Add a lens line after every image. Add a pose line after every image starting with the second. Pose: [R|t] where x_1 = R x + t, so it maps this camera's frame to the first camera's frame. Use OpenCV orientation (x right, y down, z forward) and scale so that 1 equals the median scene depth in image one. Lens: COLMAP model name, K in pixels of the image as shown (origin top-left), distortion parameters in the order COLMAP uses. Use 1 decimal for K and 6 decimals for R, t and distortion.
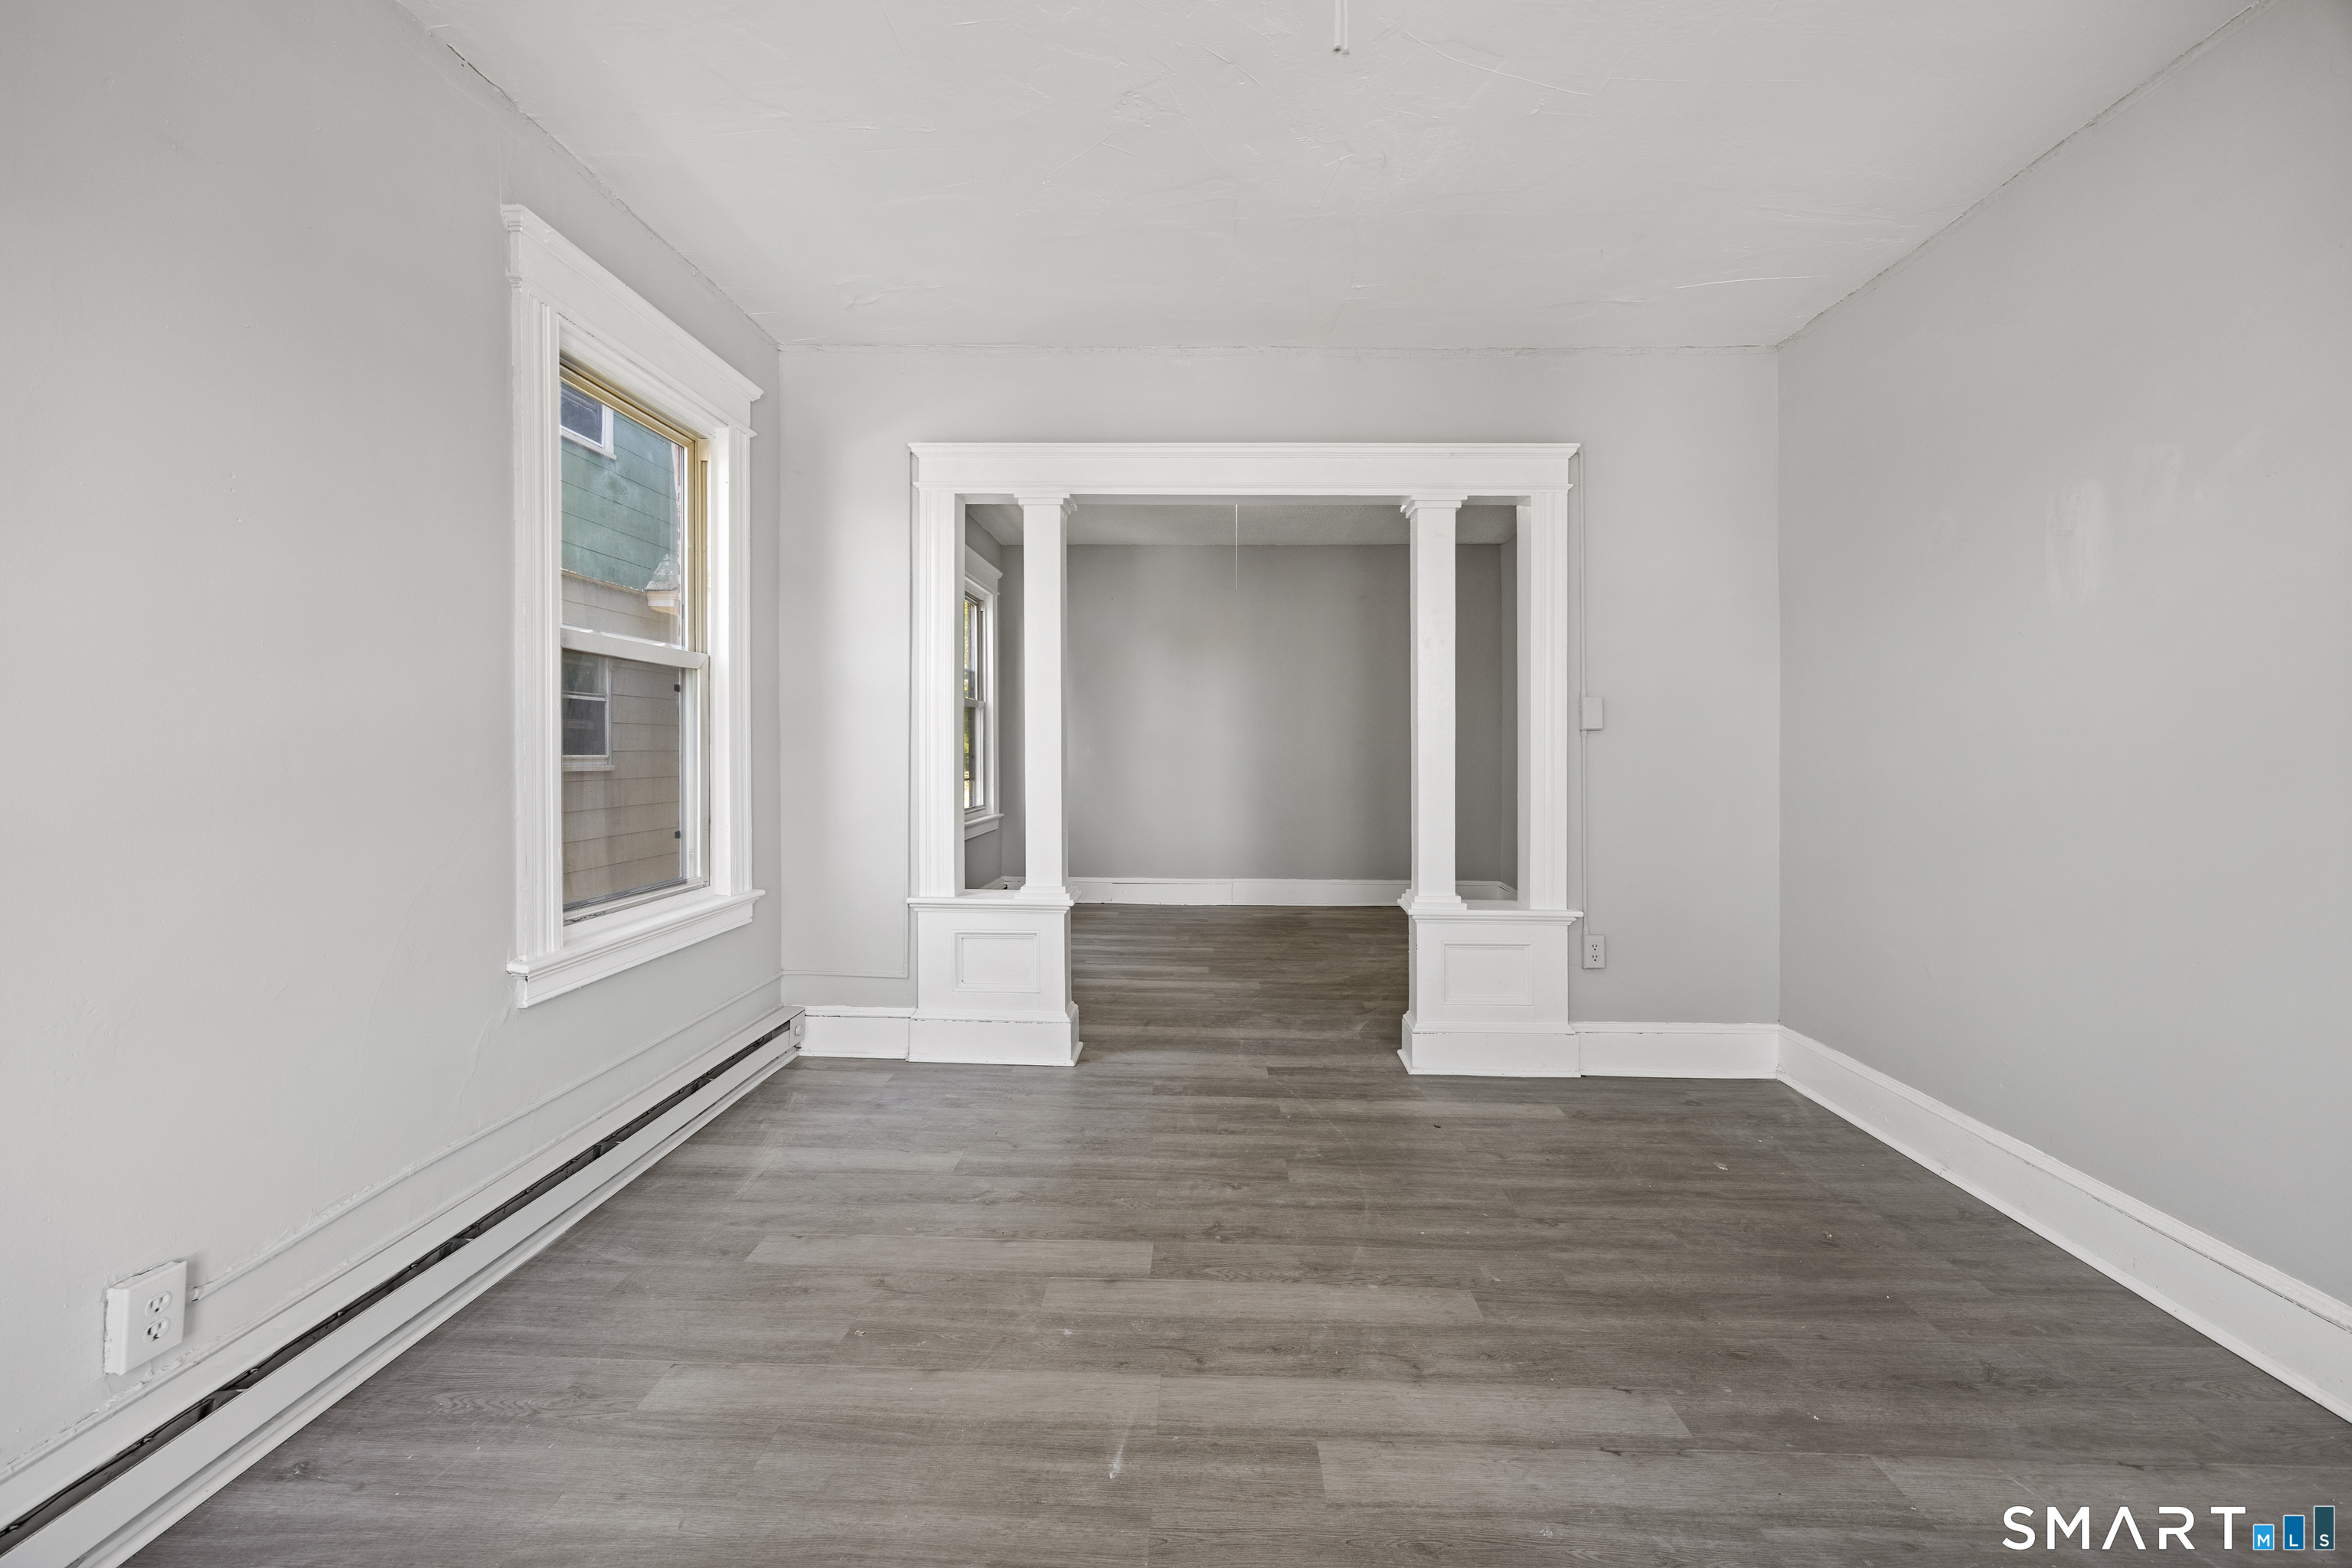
lens RADIAL K [[936.0, 0, 1177.6], [0, 936.0, 767.2], [0, 0, 1]] dist [-0.001460, 0.000714]
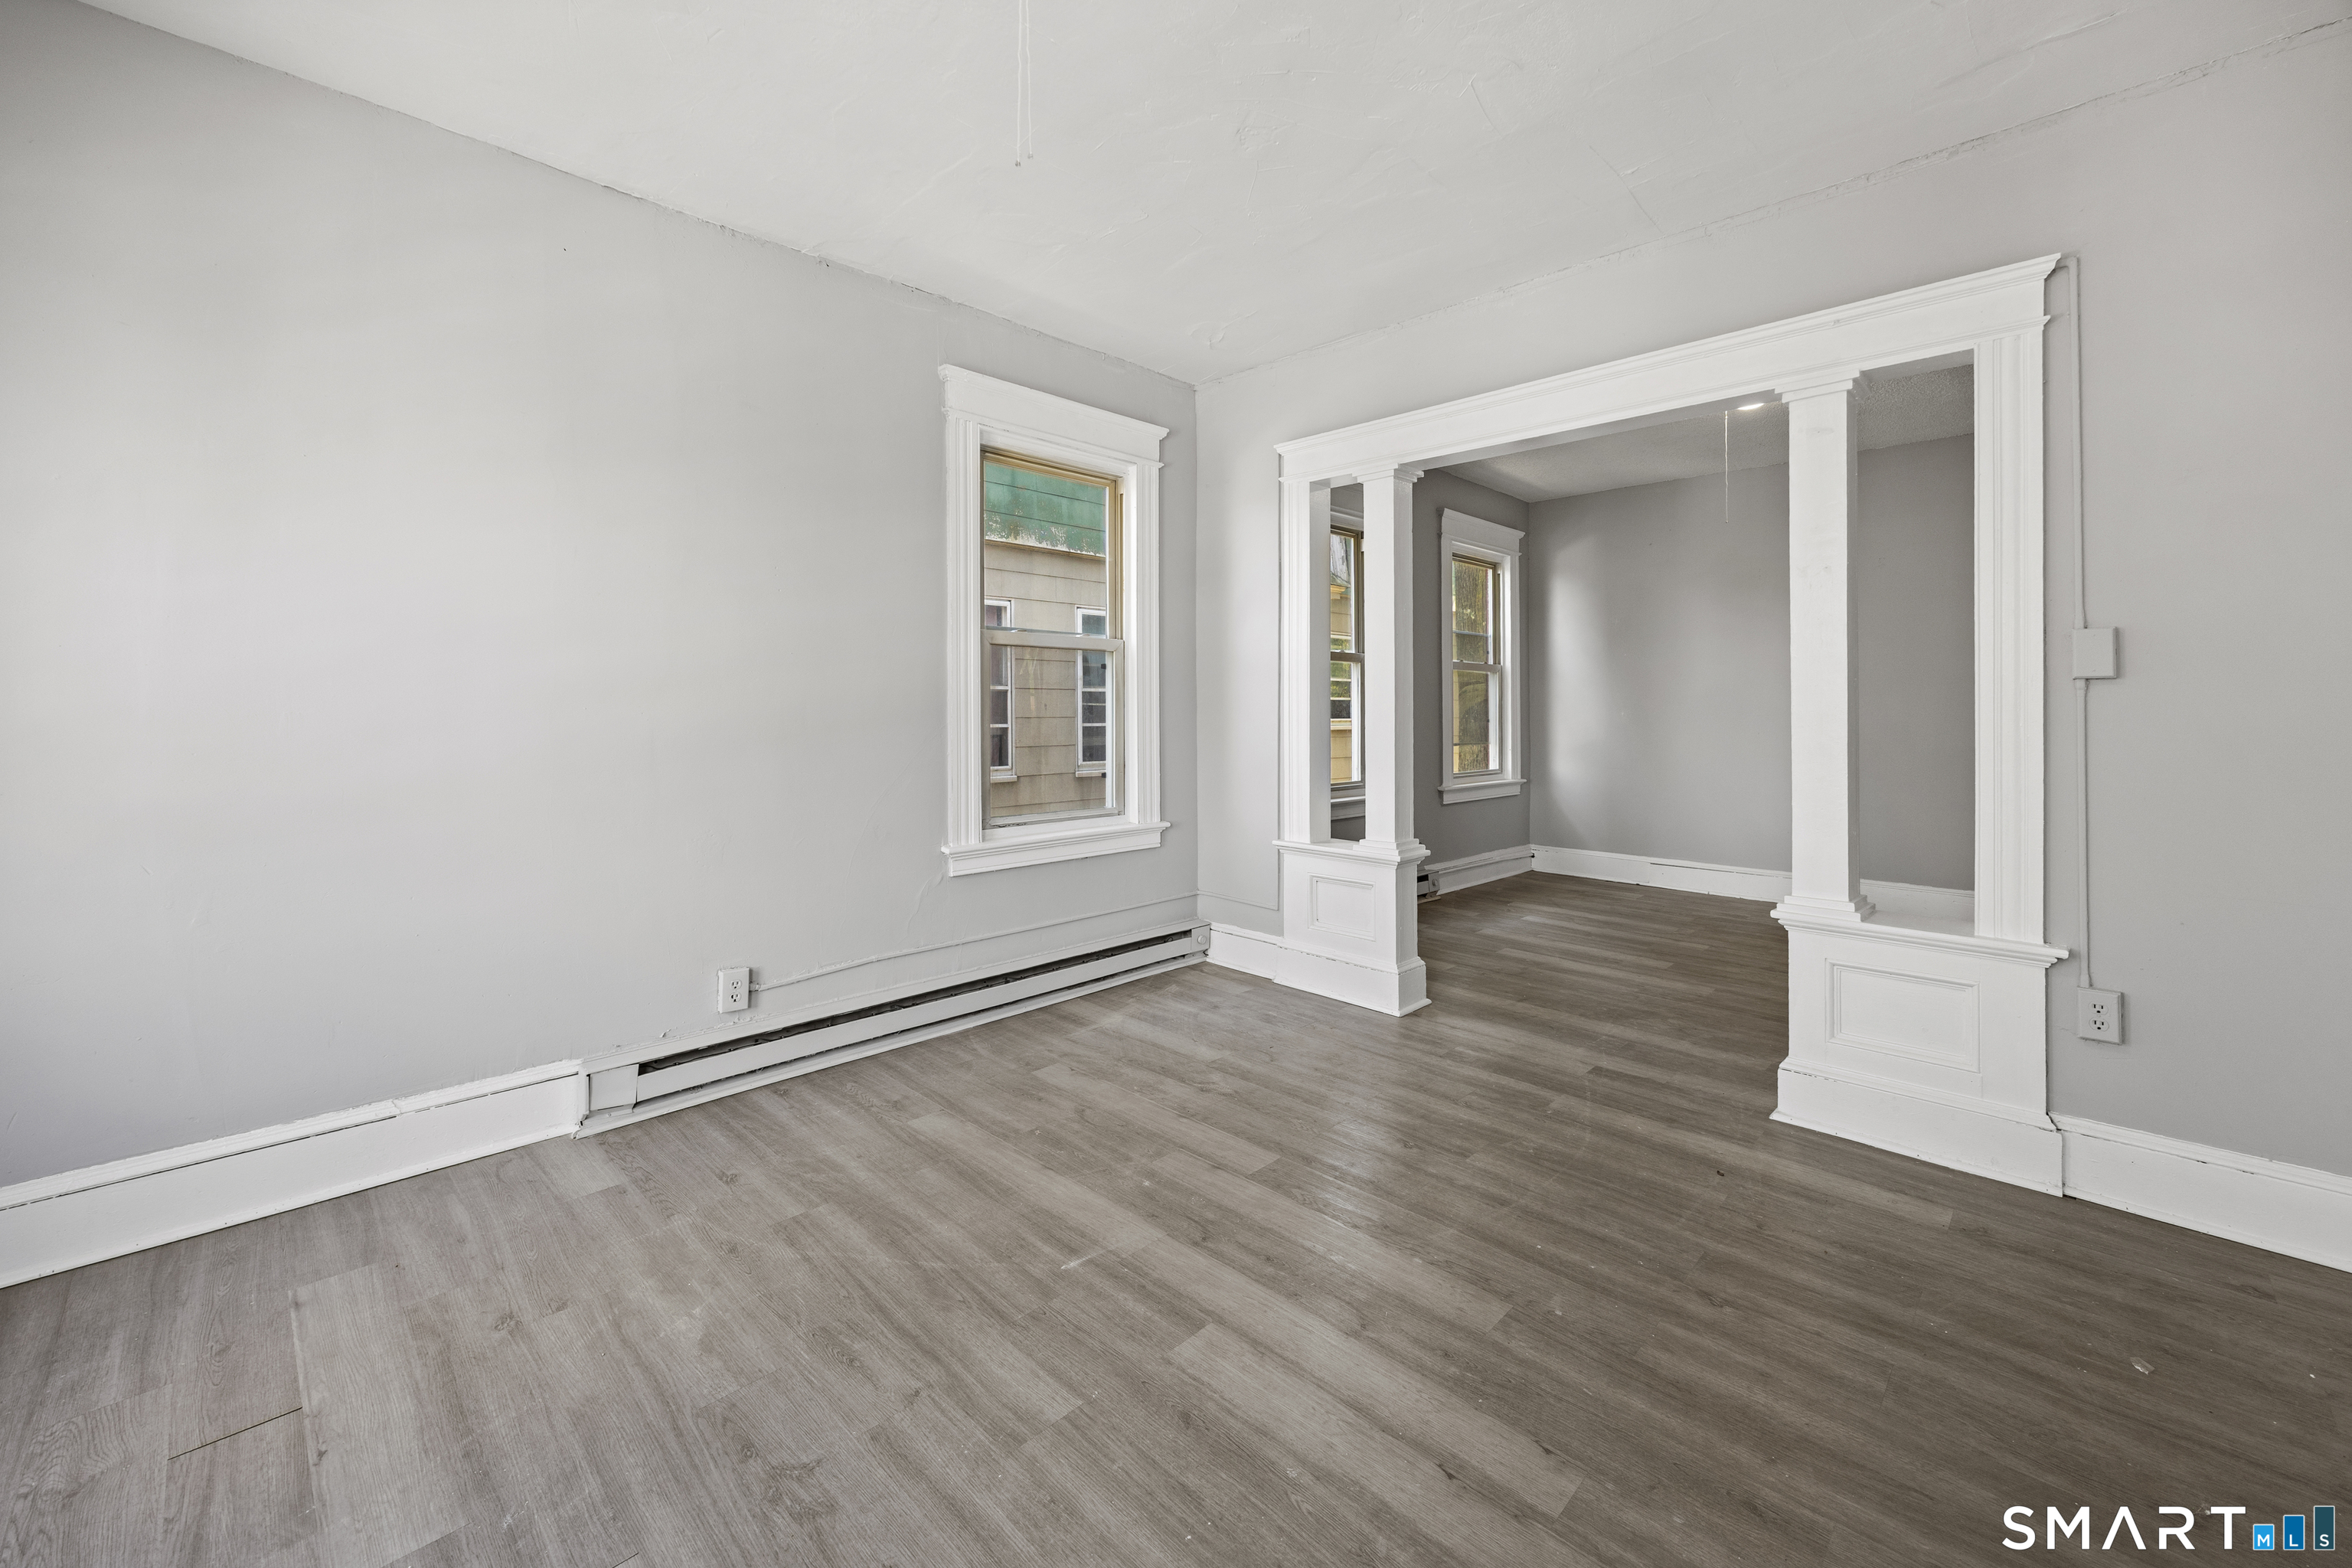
lens RADIAL K [[936.0, 0, 1165.6], [0, 936.0, 744.5], [0, 0, 1]] dist [-0.001460, 0.000714]
pose [[0.729517, 0.021136, -0.683636, 0.575916], [-0.013467, 0.999773, 0.016539, 0.005372], [0.683830, -0.002859, 0.729636, 0.096457]]
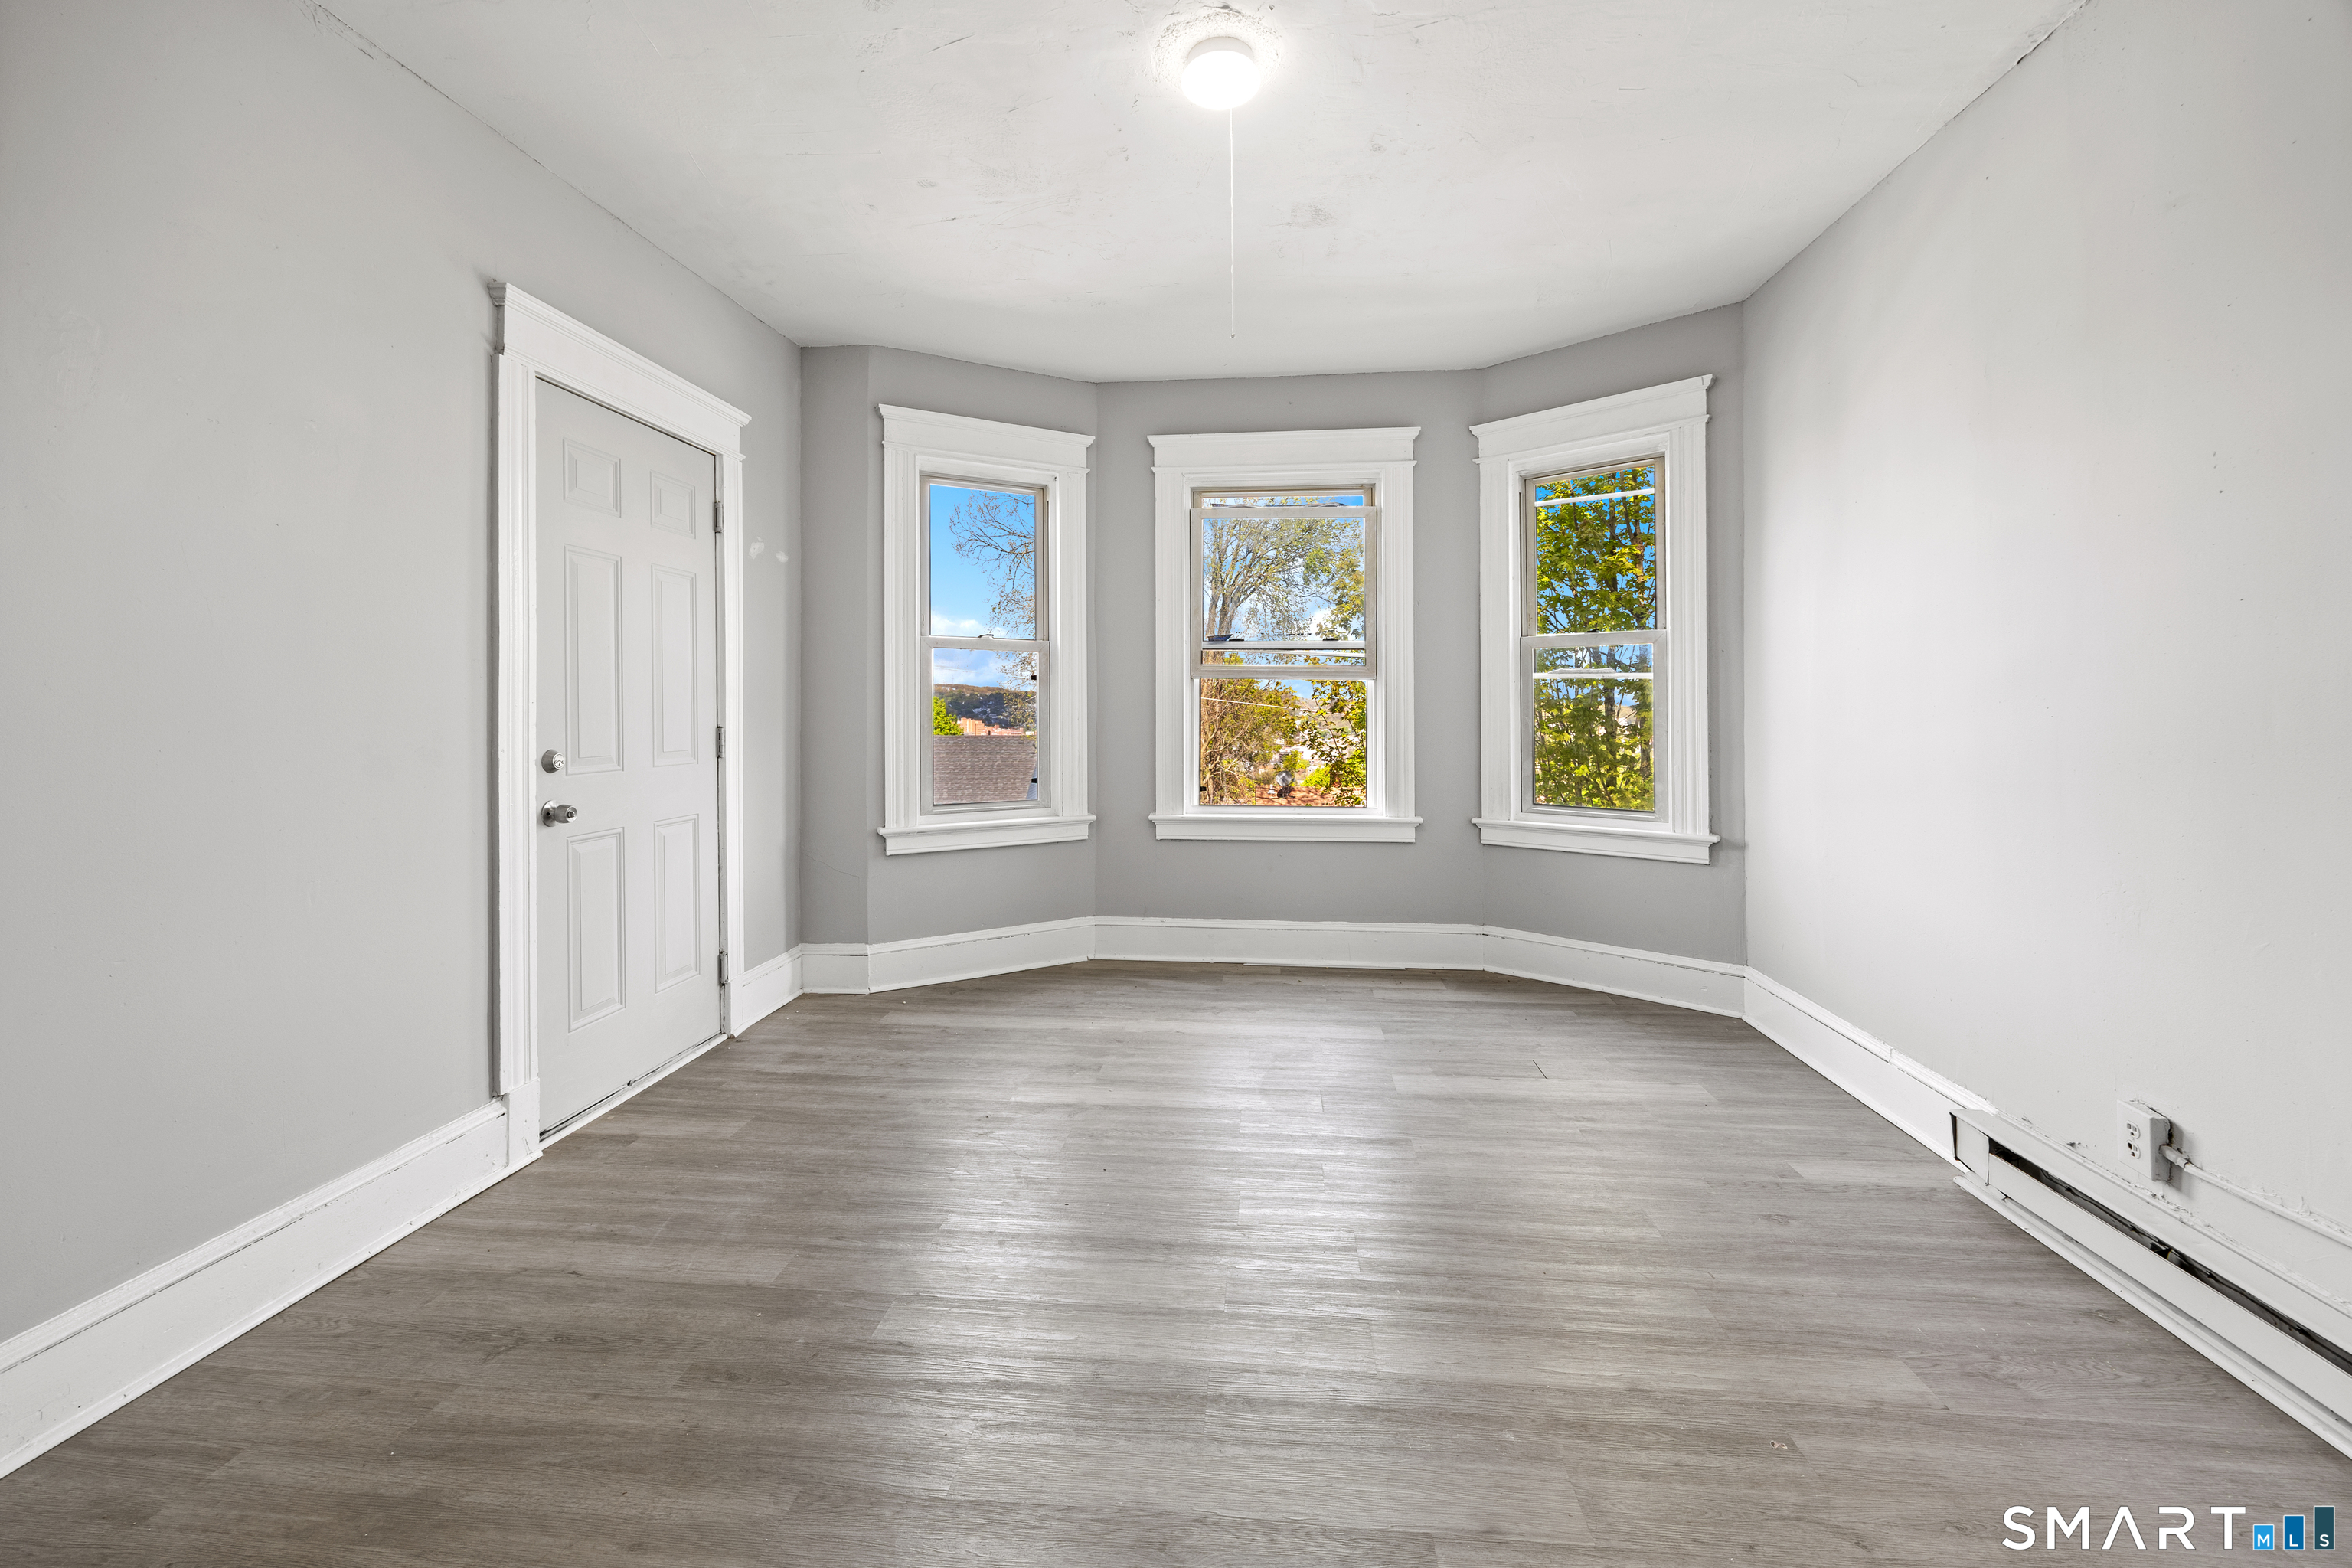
lens RADIAL K [[936.0, 0, 1187.3], [0, 936.0, 700.7], [0, 0, 1]] dist [-0.001460, 0.000714]
pose [[-0.998525, 0.000963, 0.054283, 0.086979], [0.001819, 0.999875, 0.015731, -0.024696], [-0.054261, 0.015807, -0.998402, 1.418220]]
